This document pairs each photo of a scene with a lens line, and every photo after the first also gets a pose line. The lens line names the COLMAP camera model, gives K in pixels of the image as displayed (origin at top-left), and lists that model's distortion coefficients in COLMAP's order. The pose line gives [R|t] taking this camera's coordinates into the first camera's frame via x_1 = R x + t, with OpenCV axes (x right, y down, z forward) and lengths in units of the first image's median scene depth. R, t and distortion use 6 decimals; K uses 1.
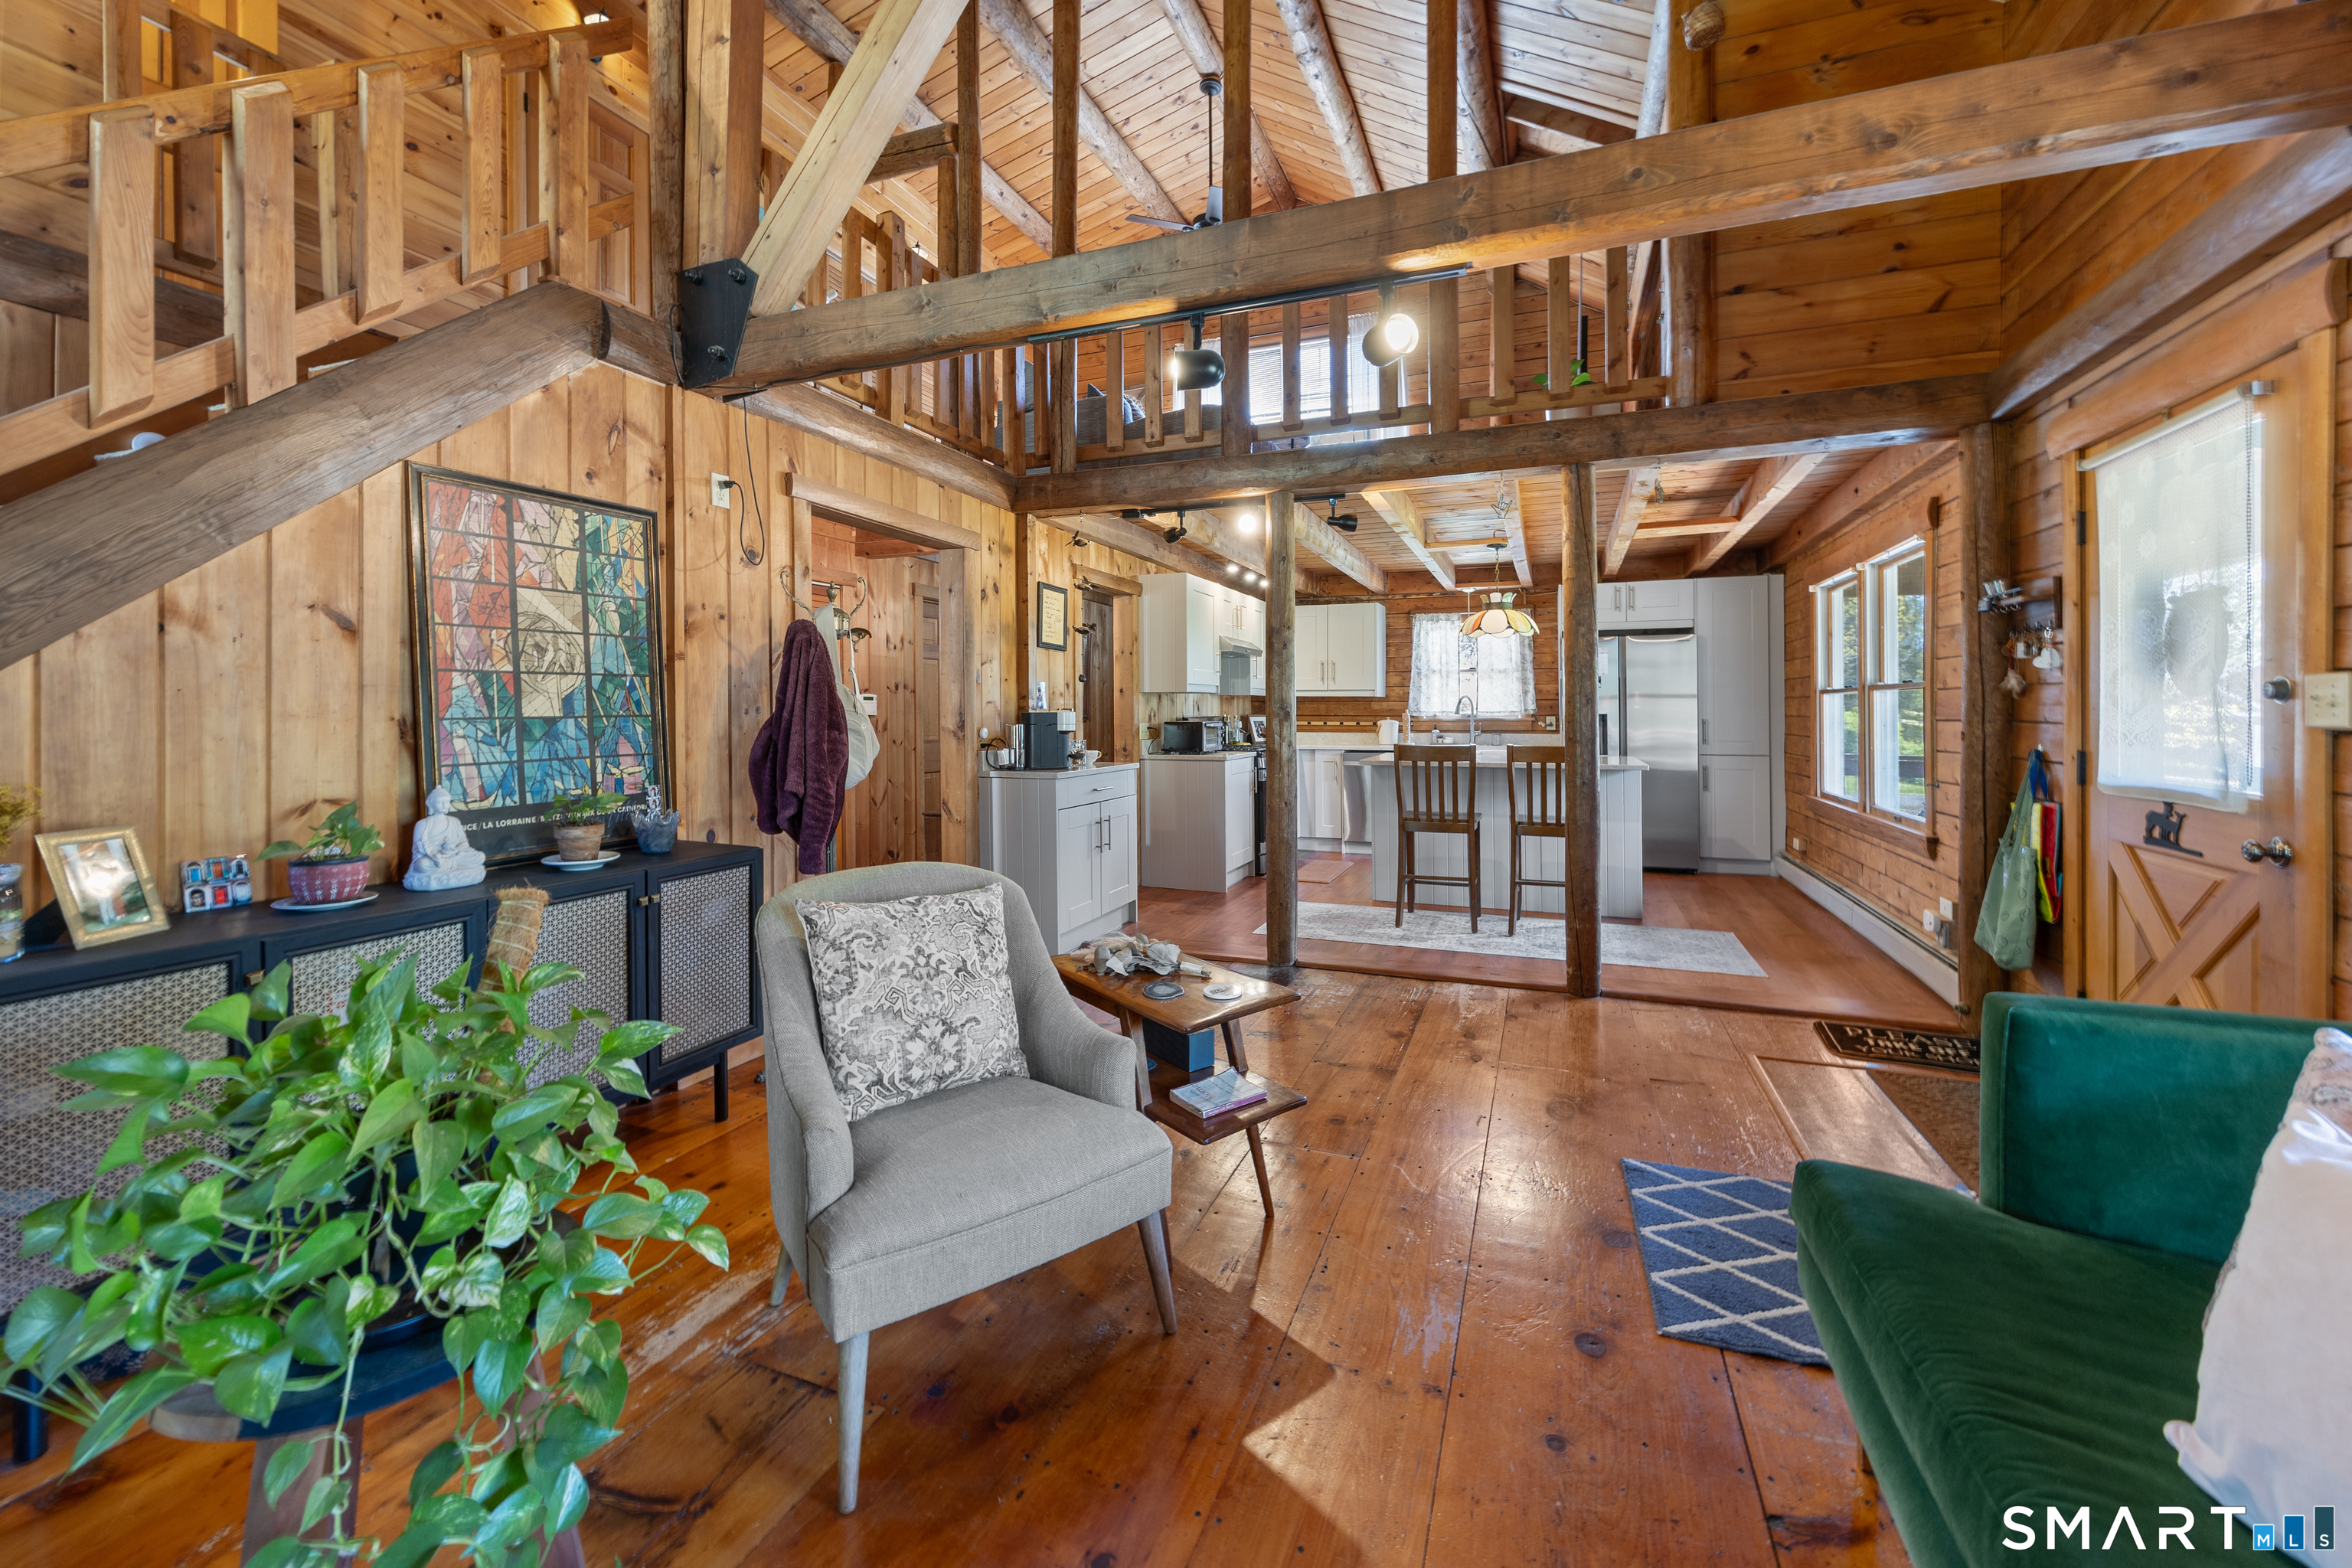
lens RADIAL K [[930.1, 0, 1177.5], [0, 930.1, 712.9], [0, 0, 1]] dist [-0.000236, -0.000031]
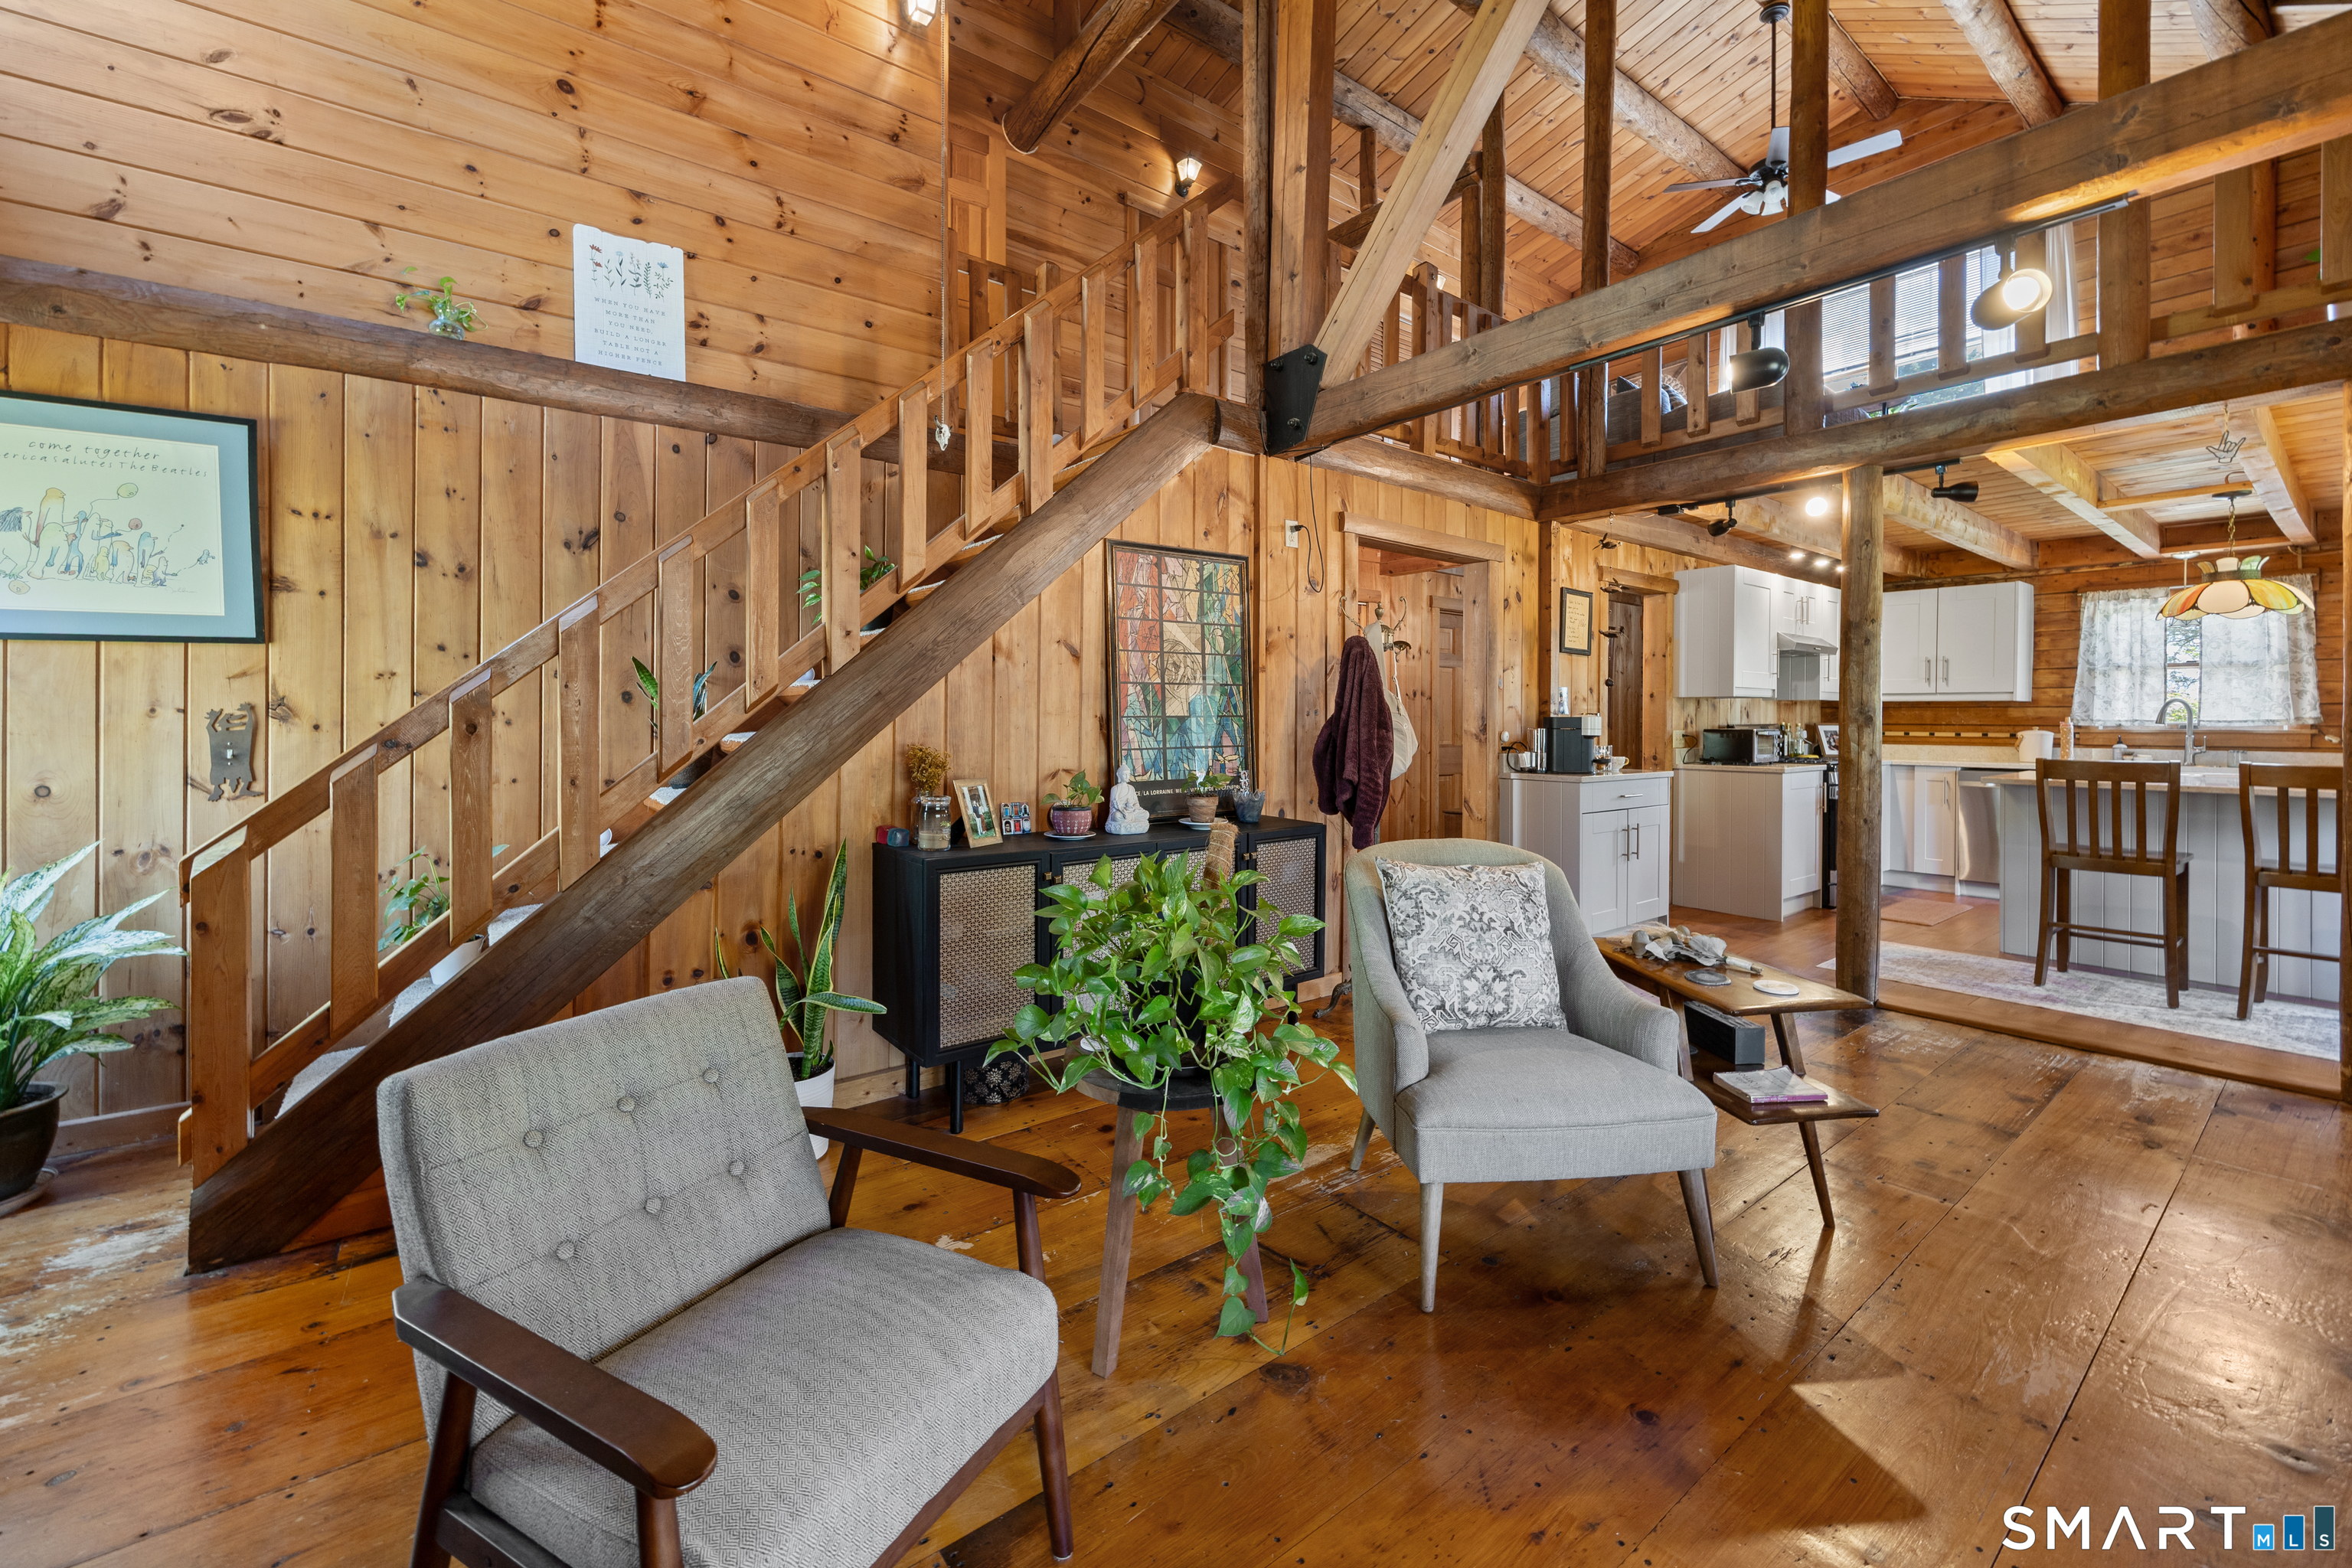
lens RADIAL K [[910.1, 0, 1161.8], [0, 910.1, 734.9], [0, 0, 1]] dist [-0.002909, 0.000022]
pose [[0.853005, 0.013338, -0.521732, -0.006416], [-0.005304, 0.999843, 0.016890, 0.008266], [0.521875, -0.011640, 0.852942, -0.129280]]
